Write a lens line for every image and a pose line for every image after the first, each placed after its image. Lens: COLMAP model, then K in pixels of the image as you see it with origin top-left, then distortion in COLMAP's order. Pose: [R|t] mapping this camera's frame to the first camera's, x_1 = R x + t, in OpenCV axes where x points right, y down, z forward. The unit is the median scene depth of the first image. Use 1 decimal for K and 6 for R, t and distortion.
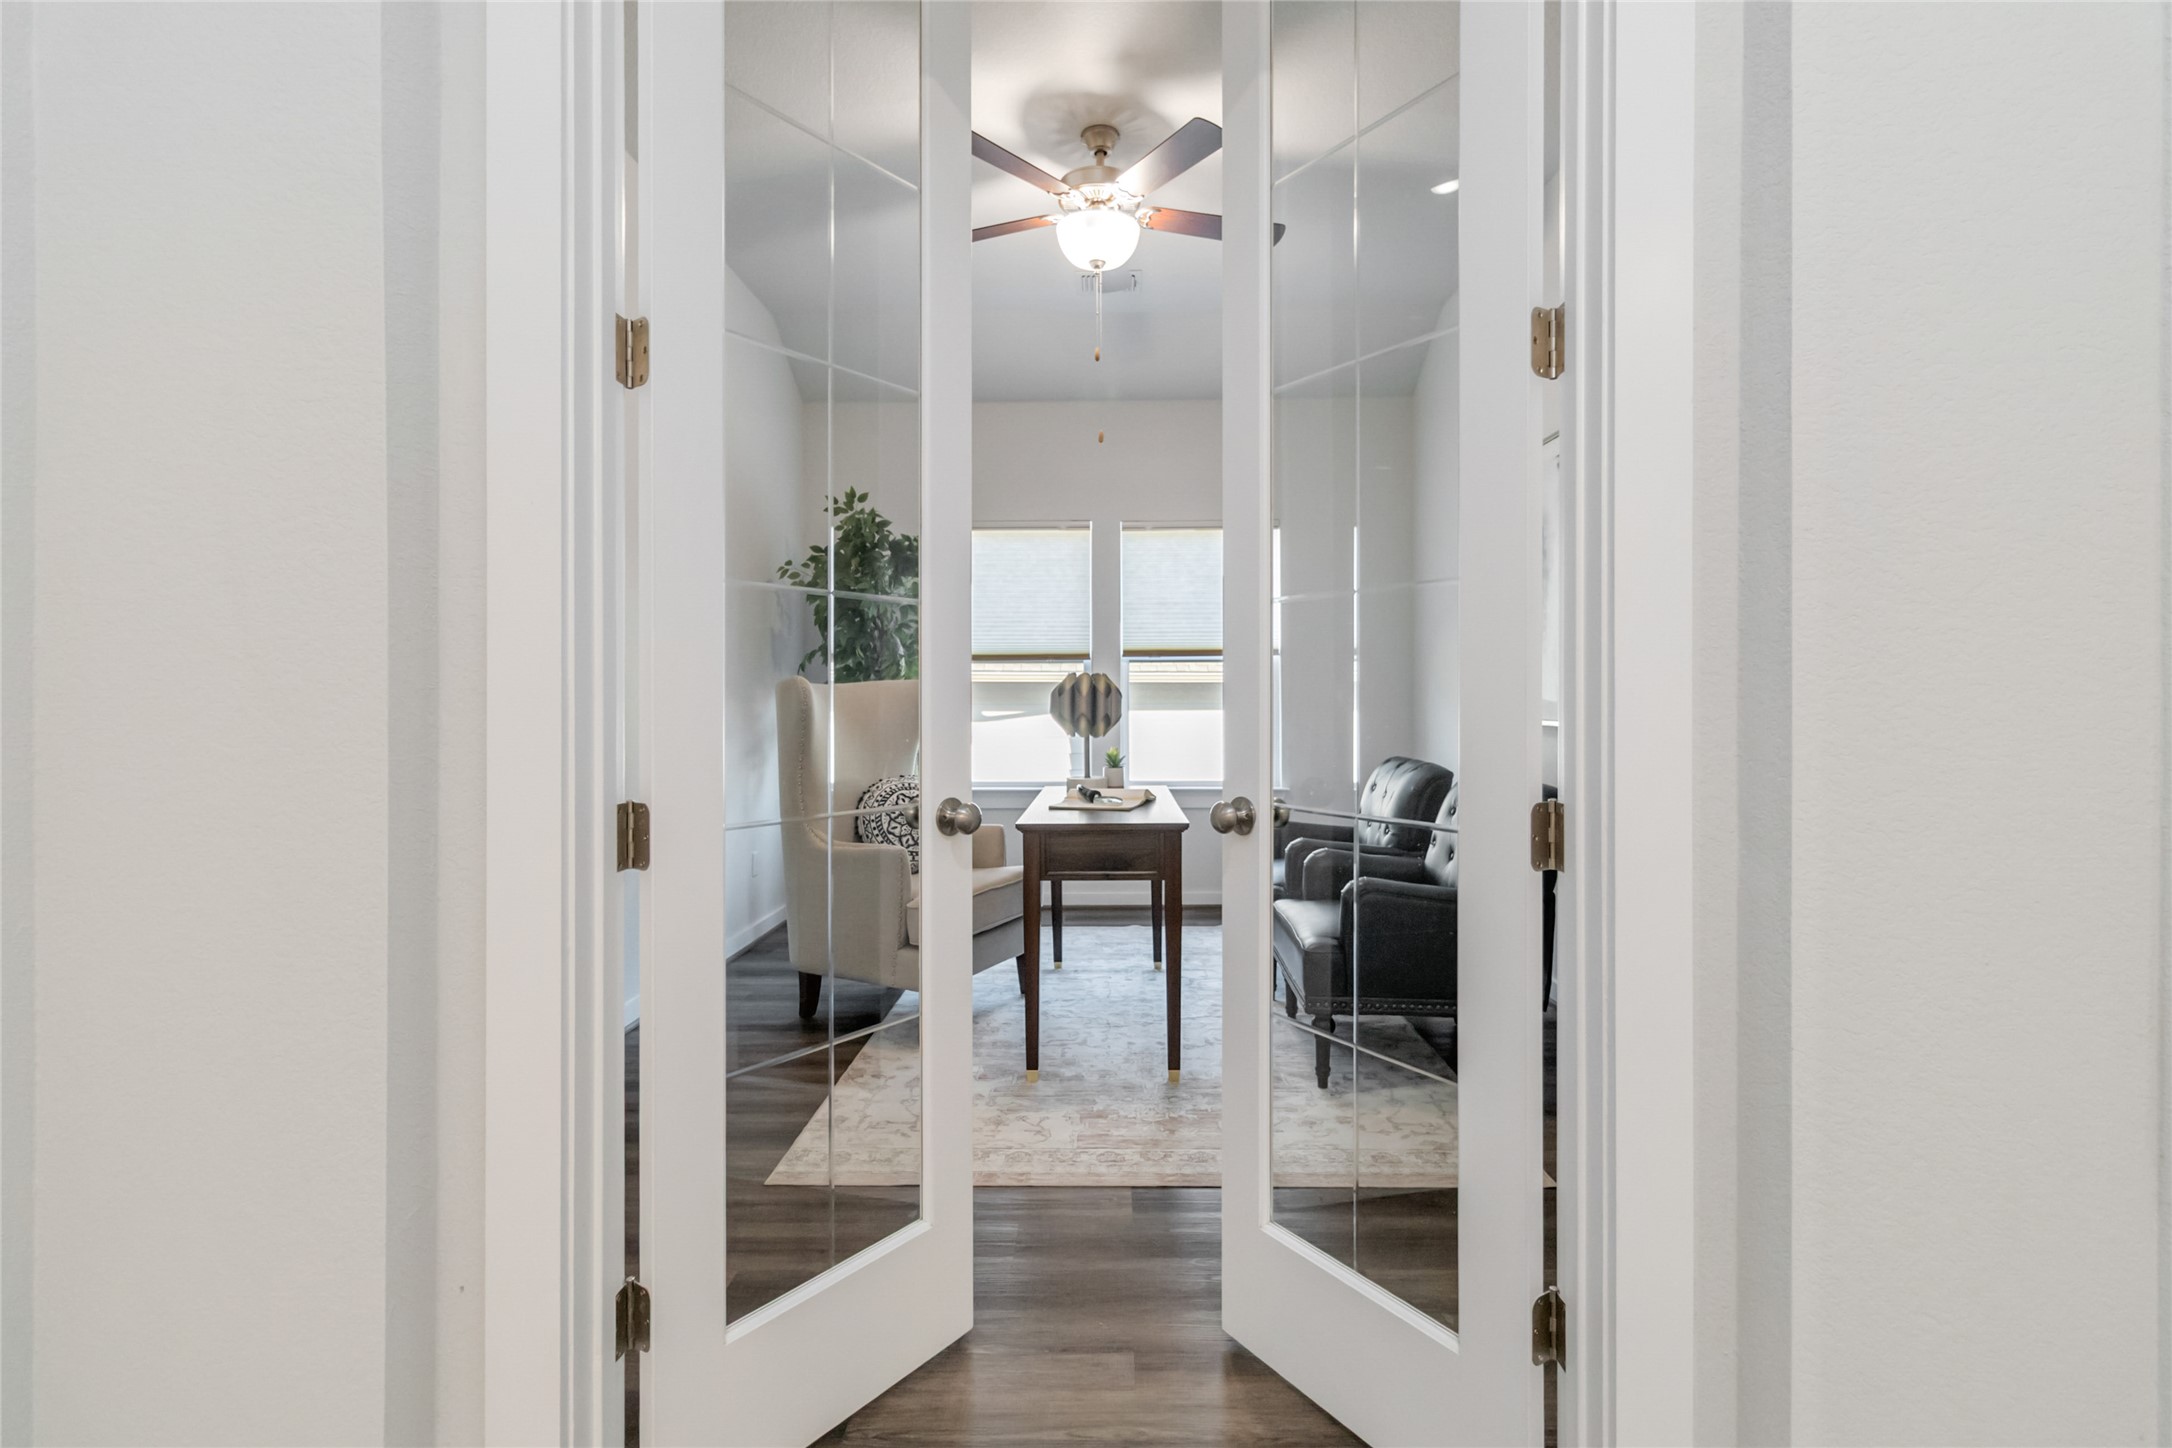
lens RADIAL K [[1040.4, 0, 1088.8], [0, 1040.4, 725.1], [0, 0, 1]] dist [-0.005862, -0.001382]
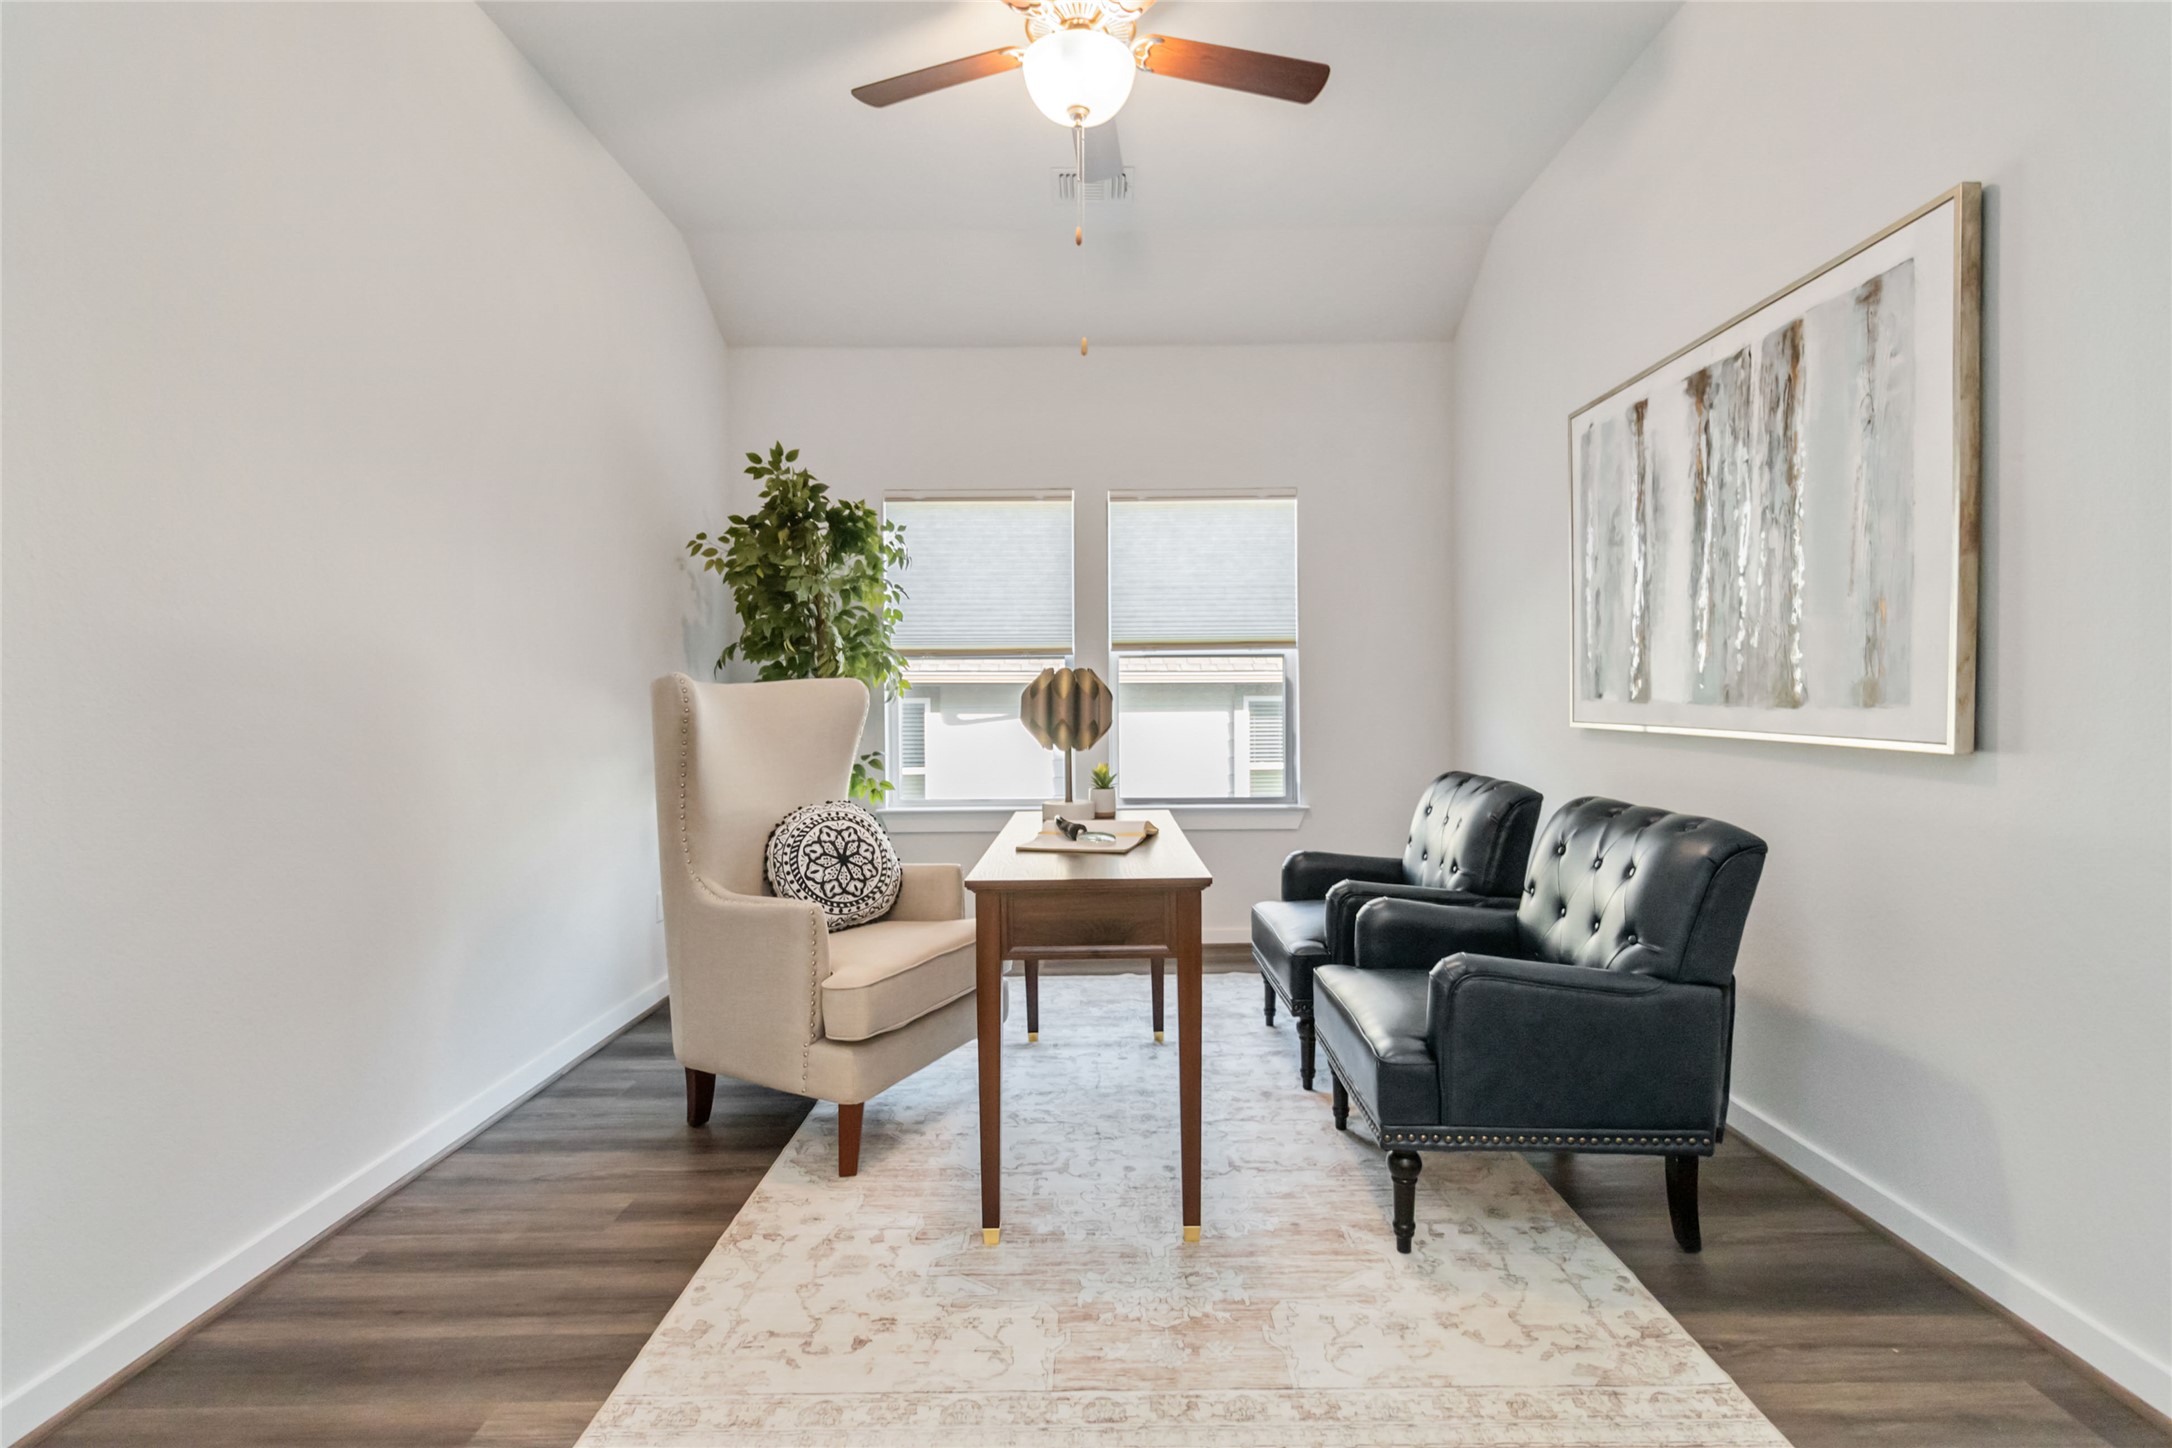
lens RADIAL K [[1040.4, 0, 1095.9], [0, 1040.4, 732.8], [0, 0, 1]] dist [-0.005862, -0.001382]
pose [[0.999749, -0.004455, 0.021953, 0.002365], [0.004377, 0.999984, 0.003588, -0.004986], [-0.021969, -0.003491, 0.999753, 0.251045]]
